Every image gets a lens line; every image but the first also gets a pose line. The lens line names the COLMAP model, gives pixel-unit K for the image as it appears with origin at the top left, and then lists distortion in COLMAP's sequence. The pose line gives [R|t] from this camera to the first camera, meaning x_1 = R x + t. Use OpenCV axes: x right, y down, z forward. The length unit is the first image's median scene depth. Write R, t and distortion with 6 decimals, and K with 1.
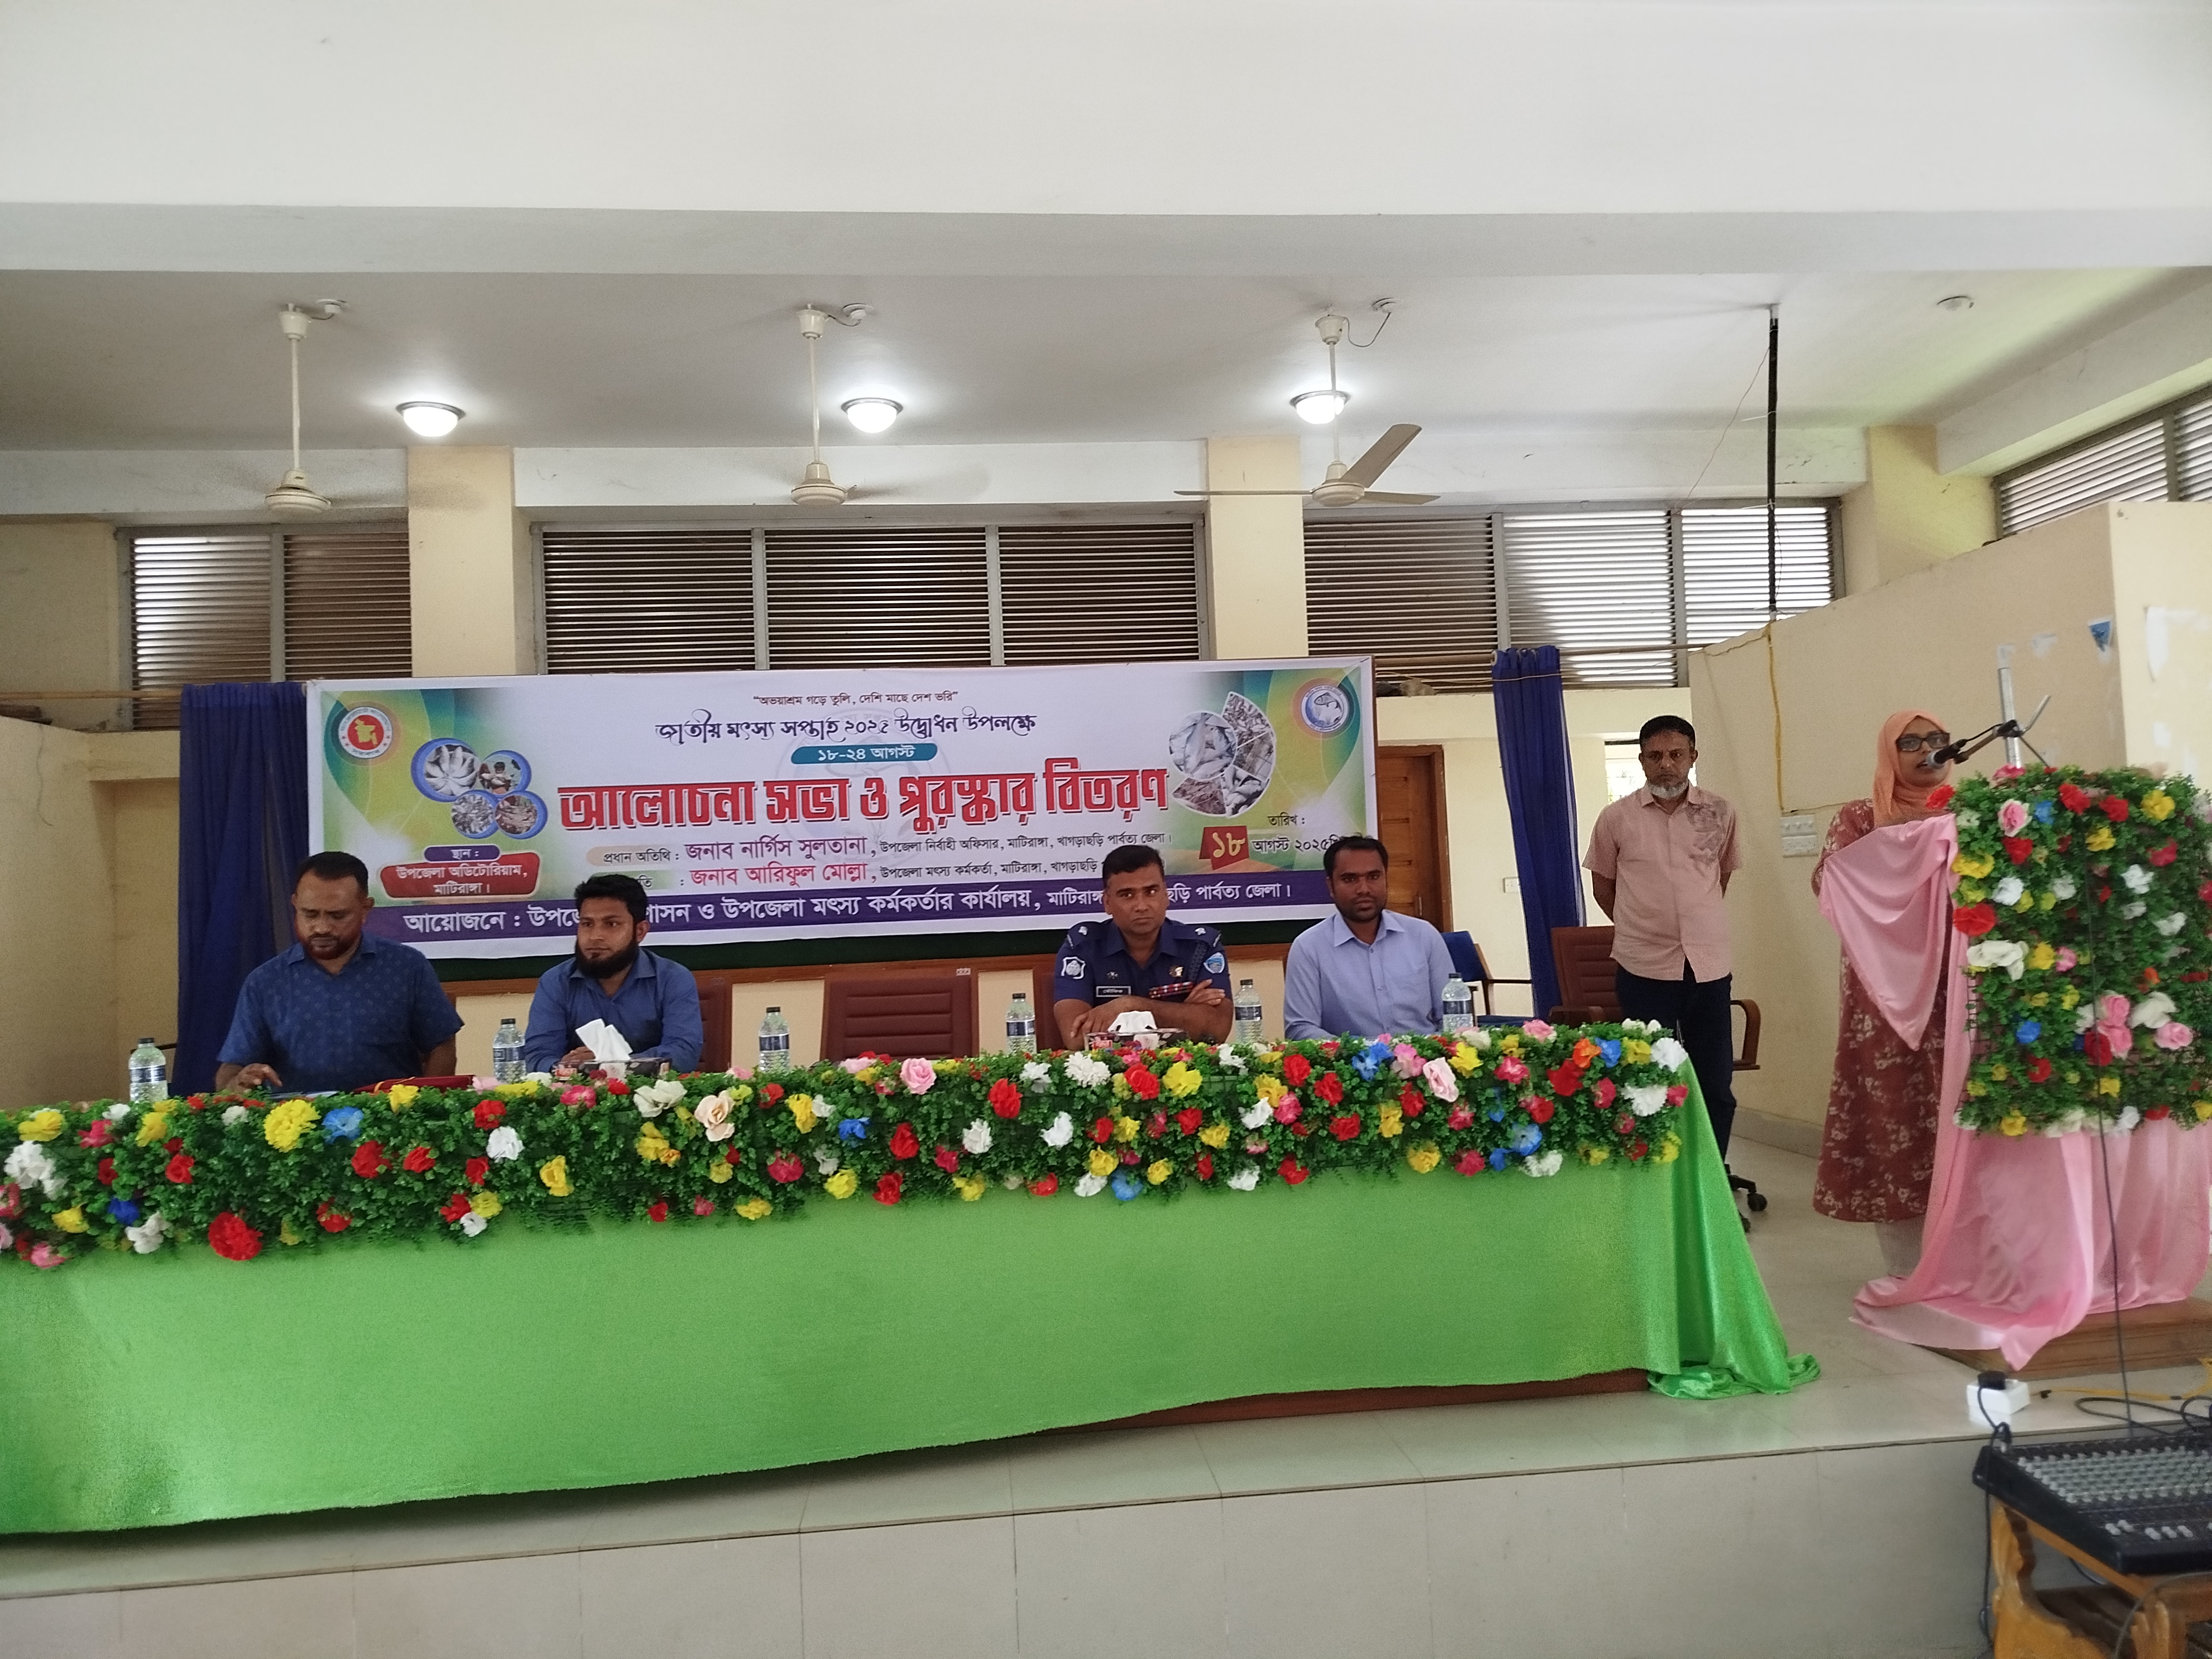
lens RADIAL K [[1528.4, 0, 1112.9], [0, 1528.4, 839.6], [0, 0, 1]] dist [0.114424, -0.152432]
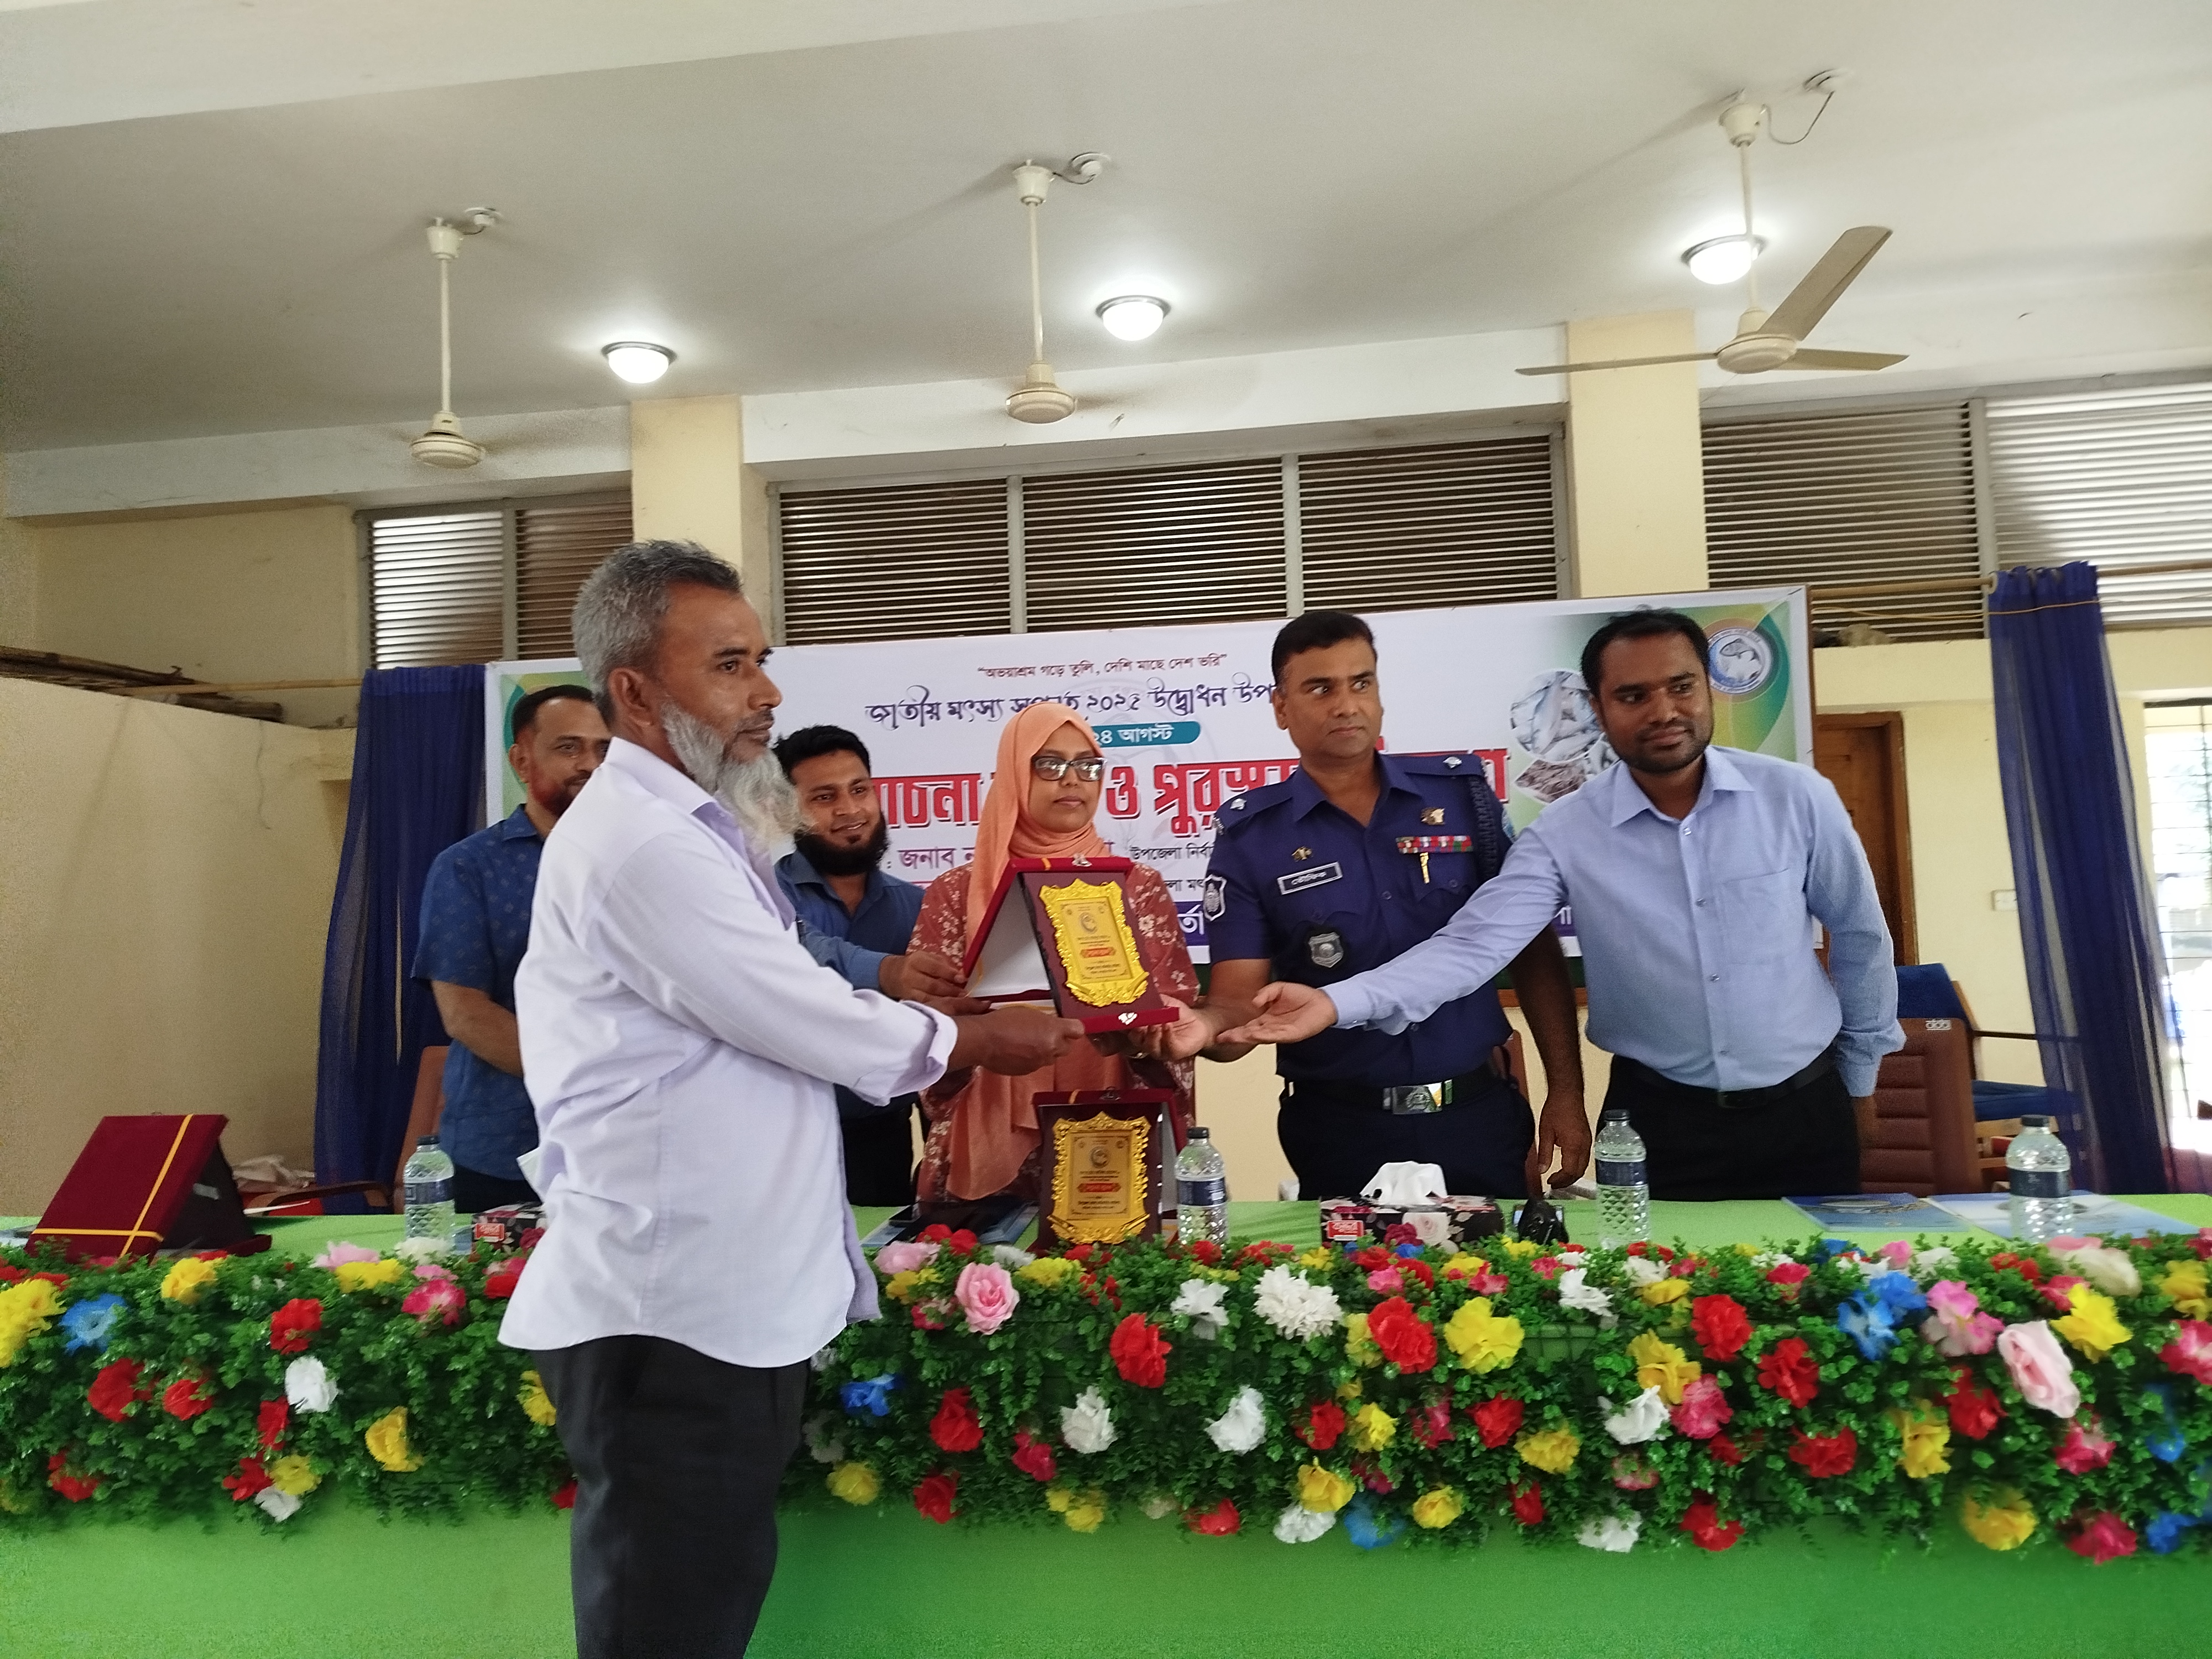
lens RADIAL K [[1529.3, 0, 1115.8], [0, 1529.3, 851.8], [0, 0, 1]] dist [0.123340, -0.187578]
pose [[0.973662, -0.000600, -0.227994, 0.021578], [0.003626, 0.999911, 0.012854, -0.006464], [0.227966, -0.013342, 0.973578, 0.226879]]
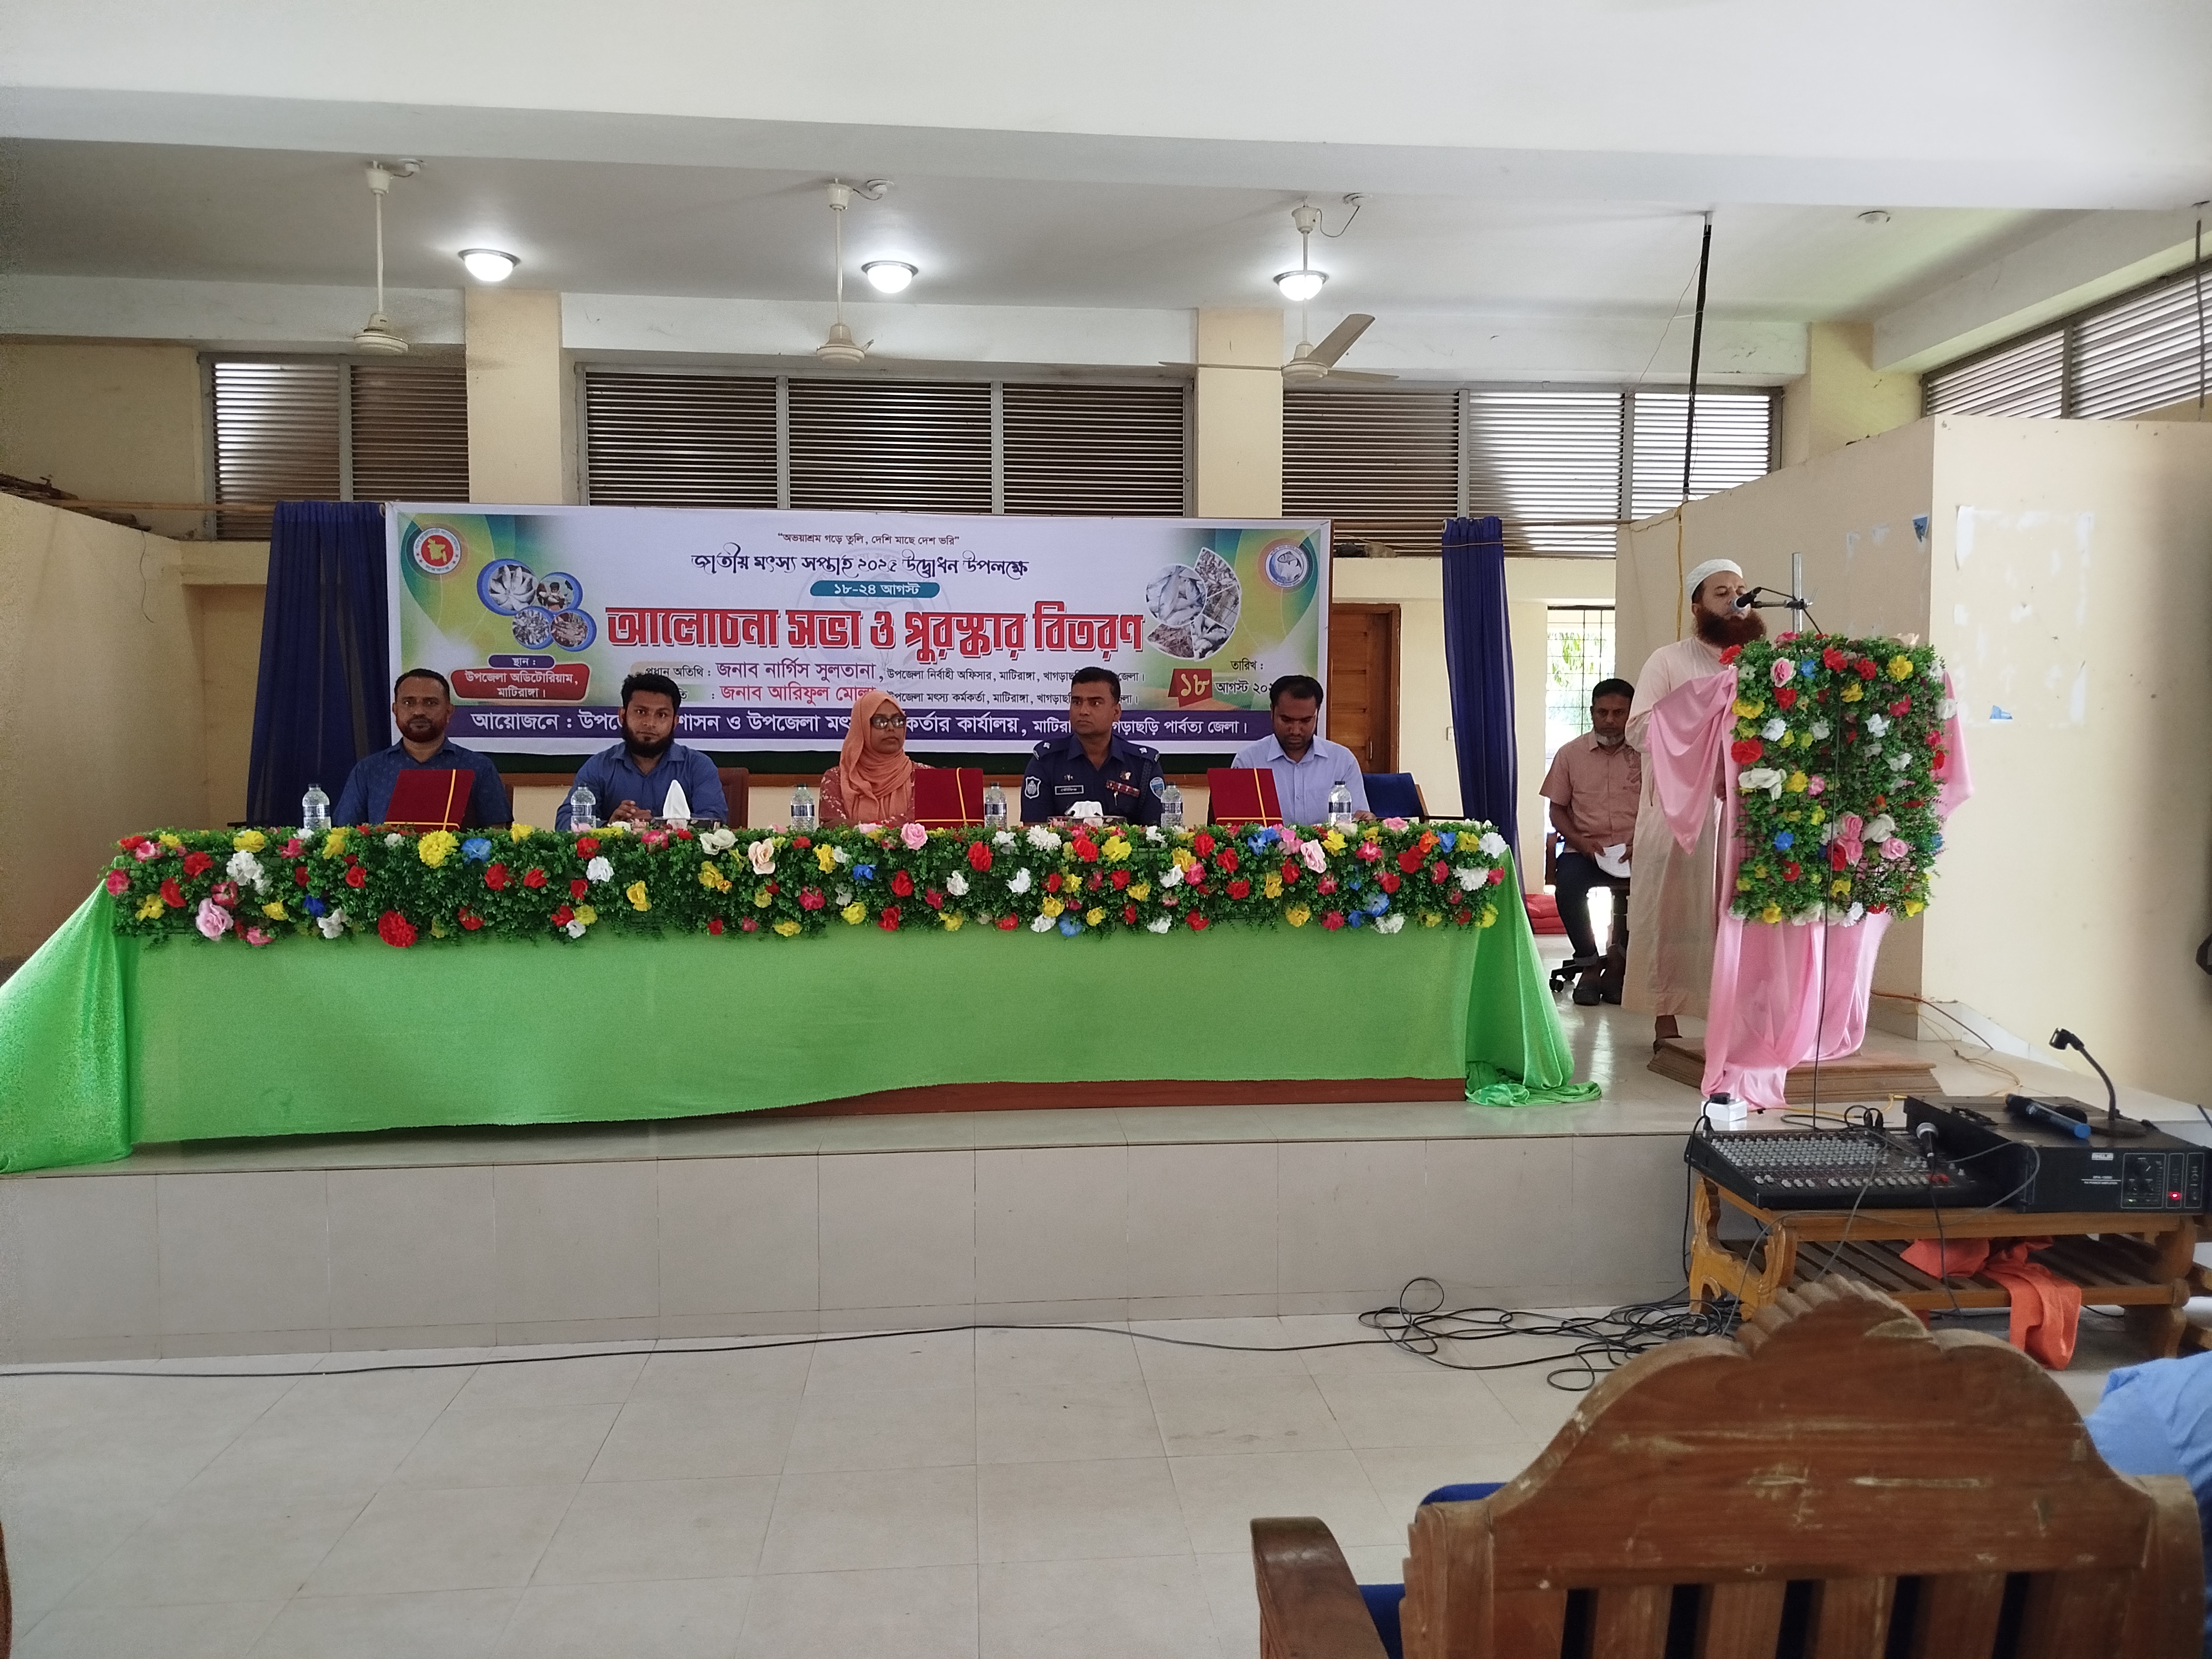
lens RADIAL K [[1533.5, 0, 1113.2], [0, 1533.5, 837.0], [0, 0, 1]] dist [0.099304, -0.131298]
pose [[0.999132, 0.041666, -0.000362, 0.020807], [-0.041453, 0.994829, 0.092715, 0.012718], [0.004223, -0.092619, 0.995693, -0.143859]]
